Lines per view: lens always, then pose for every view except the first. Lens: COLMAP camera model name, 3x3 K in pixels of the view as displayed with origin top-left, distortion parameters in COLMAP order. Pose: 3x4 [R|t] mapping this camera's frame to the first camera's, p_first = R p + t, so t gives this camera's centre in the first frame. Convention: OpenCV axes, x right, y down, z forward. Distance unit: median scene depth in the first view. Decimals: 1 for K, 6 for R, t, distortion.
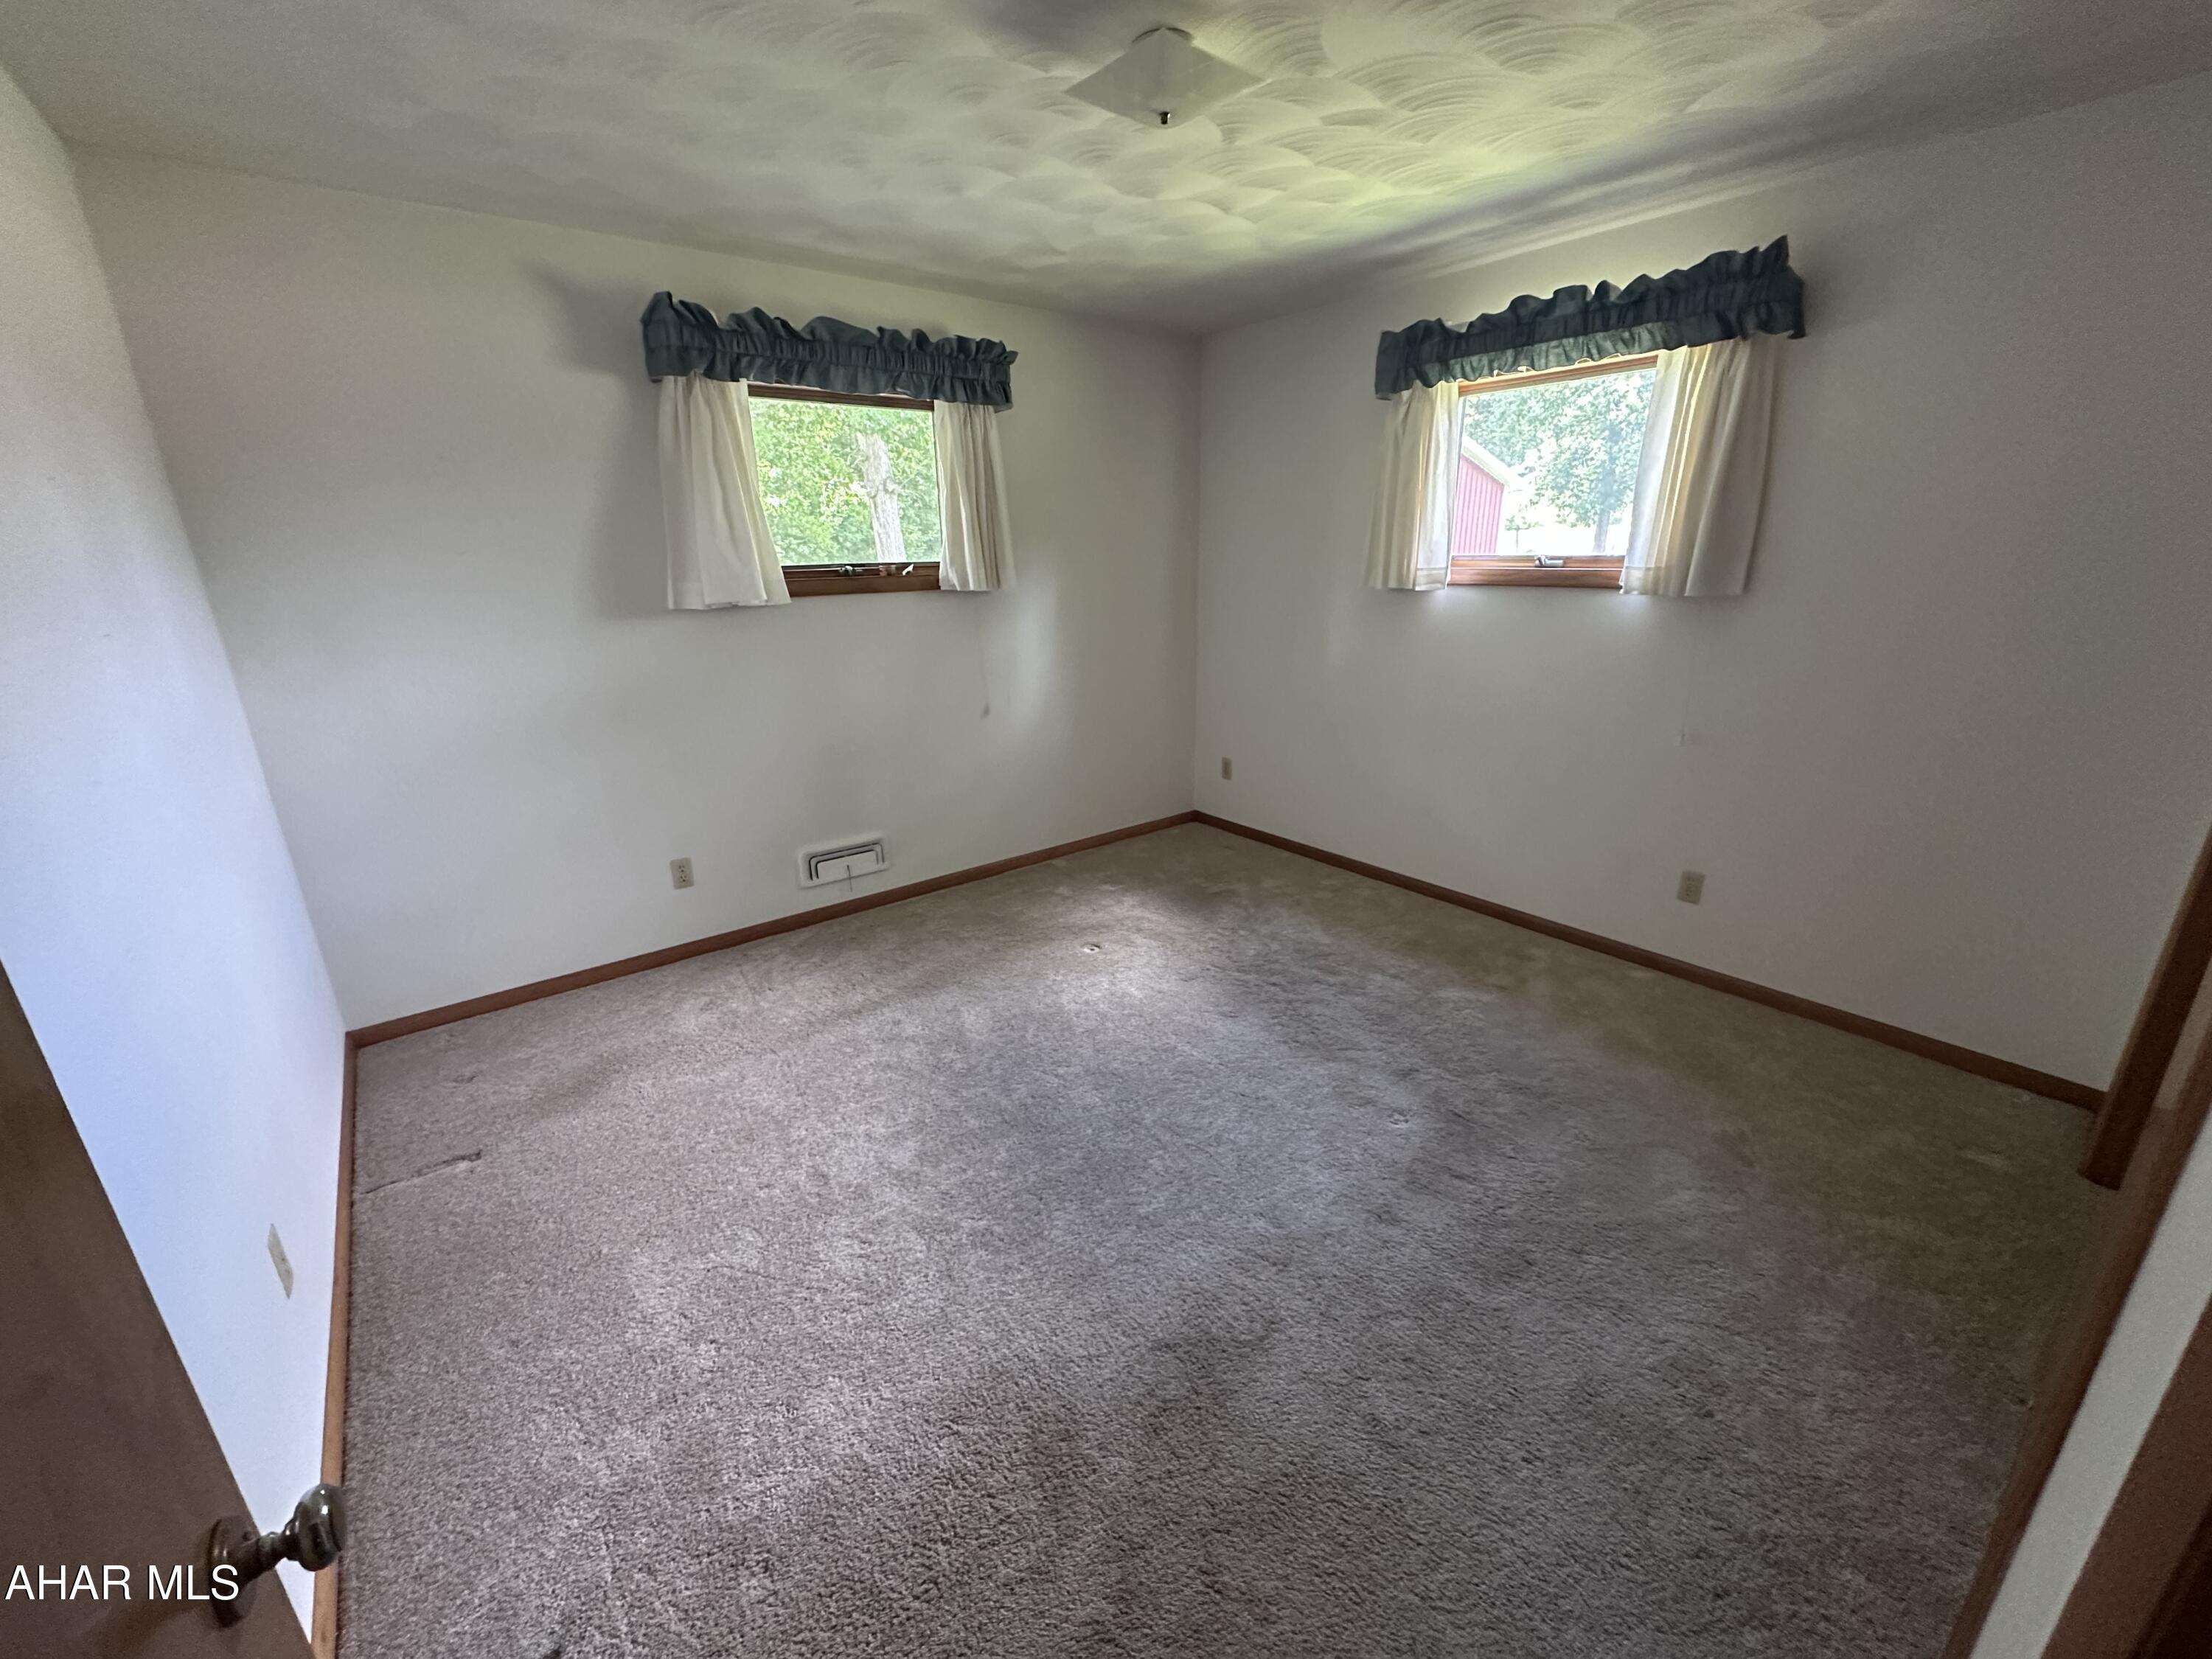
lens RADIAL K [[871.5, 0, 1105.1], [0, 871.5, 824.7], [0, 0, 1]] dist [-0.000202, 0.000025]
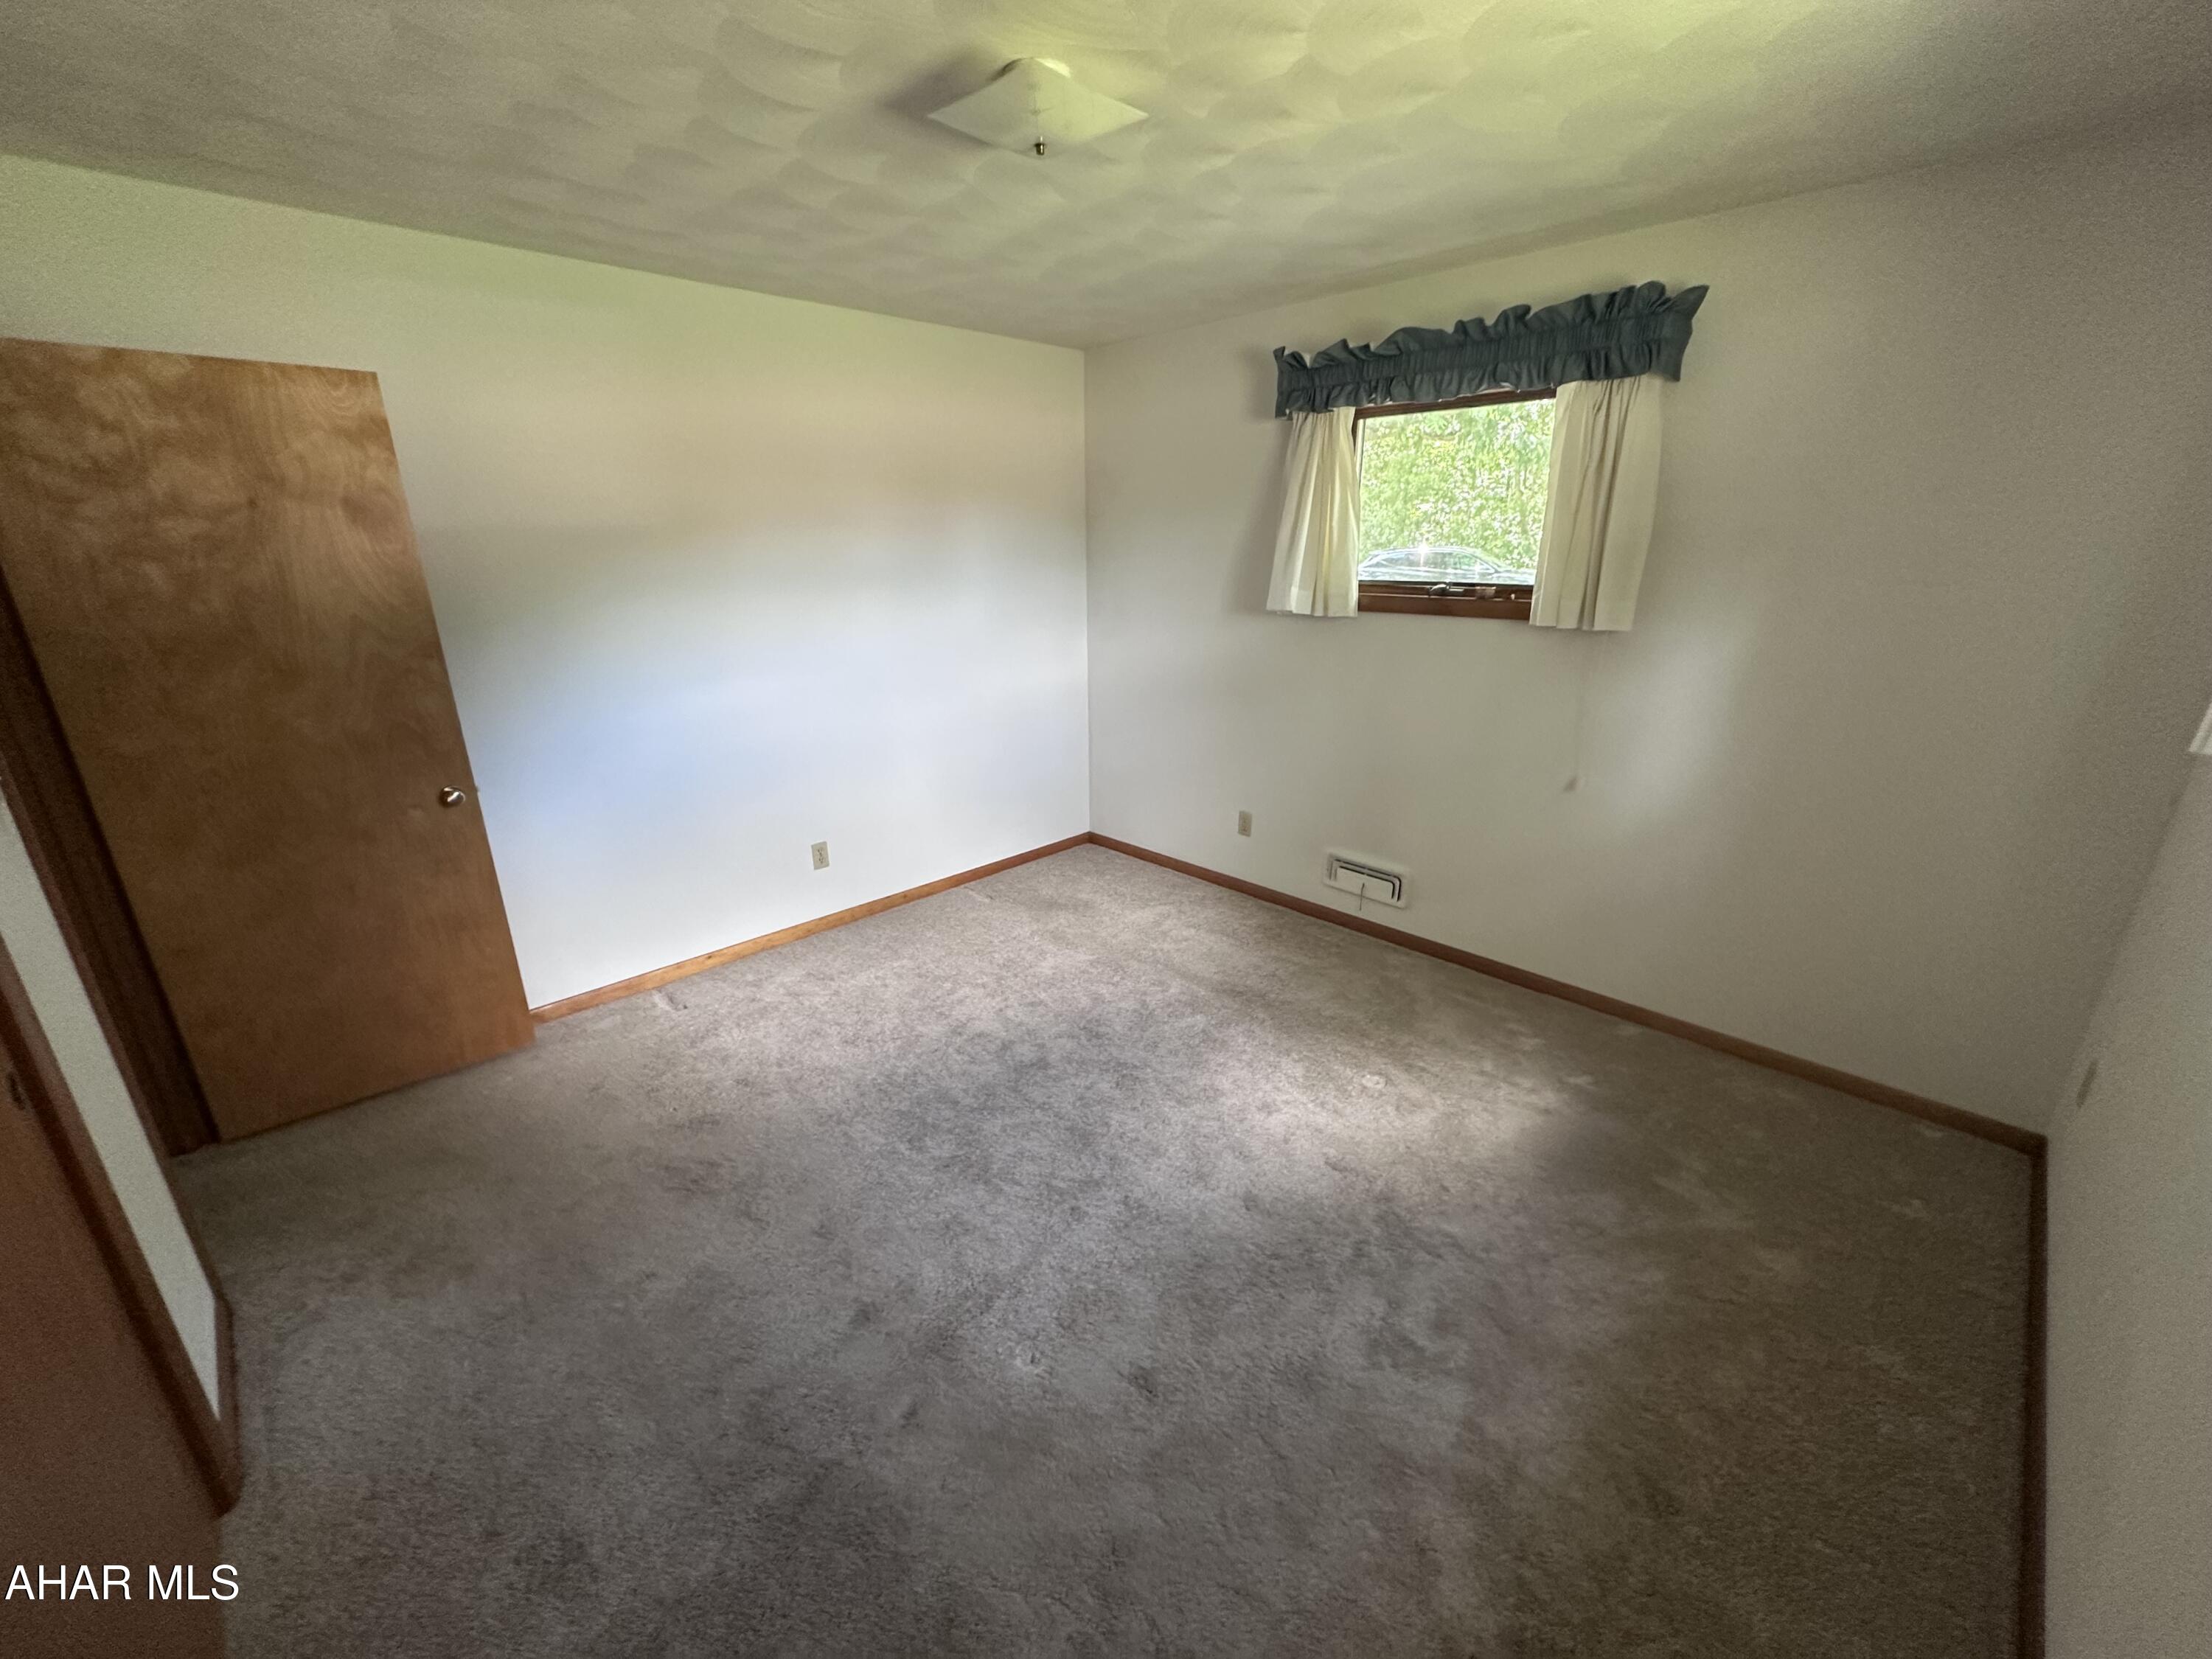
lens RADIAL K [[871.5, 0, 1105.1], [0, 871.5, 824.7], [0, 0, 1]] dist [-0.000202, 0.000025]
pose [[0.124891, 0.324959, -0.937445, 0.679306], [-0.300445, 0.912868, 0.276413, -0.236583], [0.945587, 0.247129, 0.211642, 0.589031]]
